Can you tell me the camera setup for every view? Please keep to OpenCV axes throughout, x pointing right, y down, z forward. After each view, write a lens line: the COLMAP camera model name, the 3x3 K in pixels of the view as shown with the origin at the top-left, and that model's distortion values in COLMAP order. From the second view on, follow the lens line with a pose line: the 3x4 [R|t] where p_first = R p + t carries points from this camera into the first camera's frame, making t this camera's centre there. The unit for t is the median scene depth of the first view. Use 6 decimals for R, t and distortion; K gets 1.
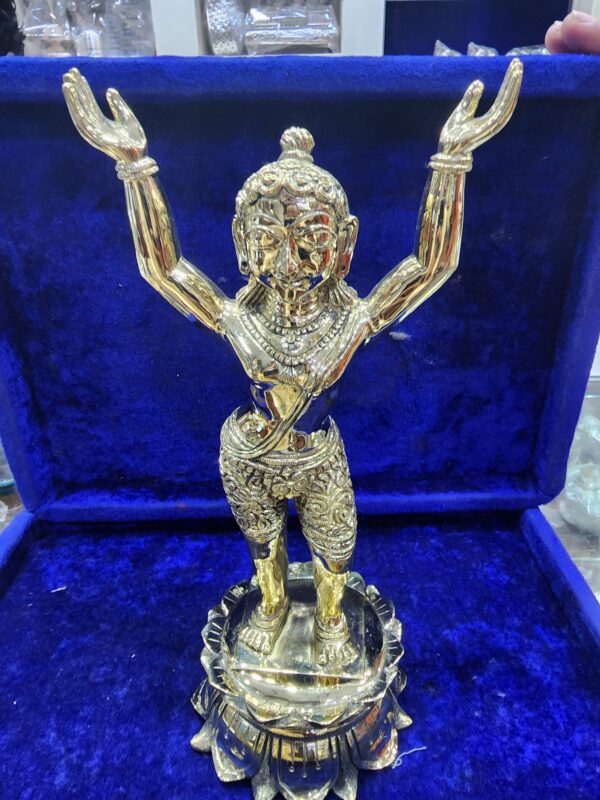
lens RADIAL K [[542.3, 0, 307.7], [0, 542.3, 358.9], [0, 0, 1]] dist [0.000568, 0.000079]
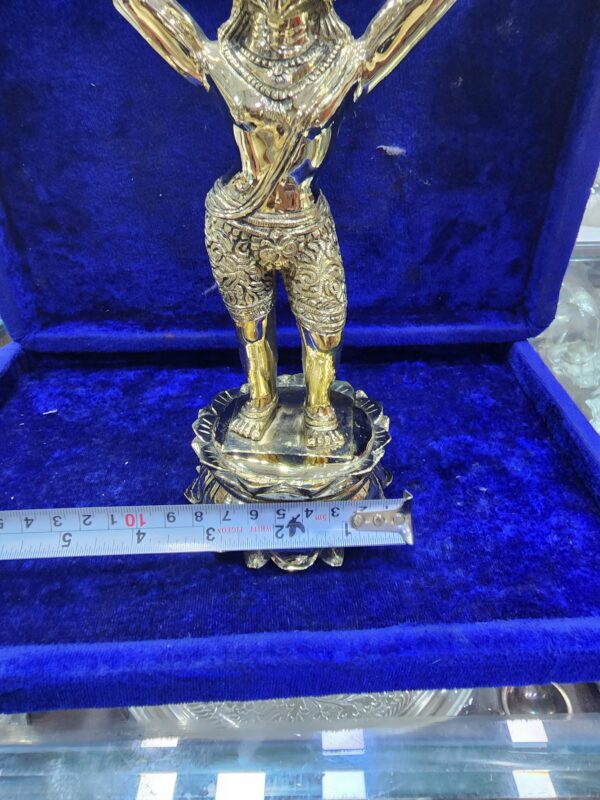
lens RADIAL K [[542.3, 0, 307.7], [0, 542.3, 358.9], [0, 0, 1]] dist [0.000568, 0.000079]
pose [[0.999839, -0.000075, 0.017916, 0.001464], [-0.002677, 0.988146, 0.153492, 0.177053], [-0.017715, -0.153515, 0.987987, 0.012968]]
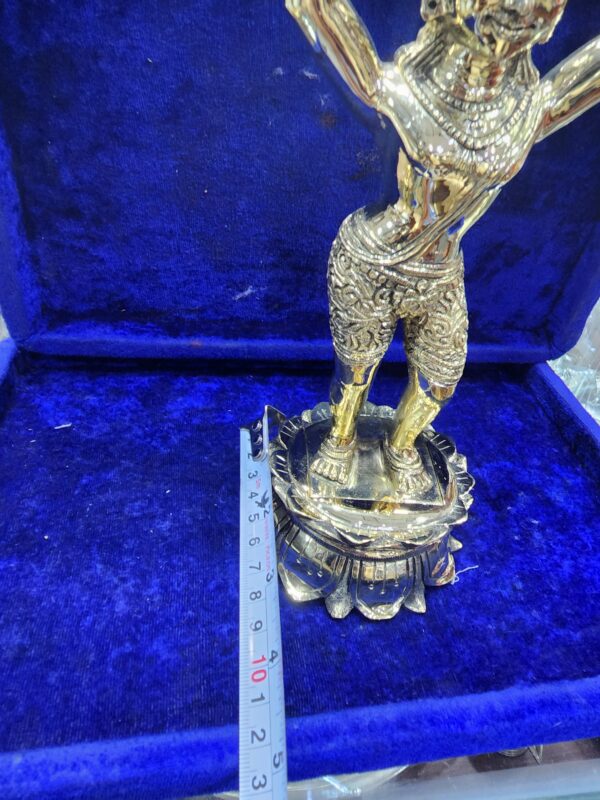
lens RADIAL K [[543.8, 0, 307.9], [0, 543.8, 357.7], [0, 0, 1]] dist [0.004905, -0.004094]
pose [[0.981820, 0.041992, 0.185111, -0.241618], [-0.081350, 0.974208, 0.210479, 0.097649], [-0.171498, -0.221711, 0.959913, 0.102404]]
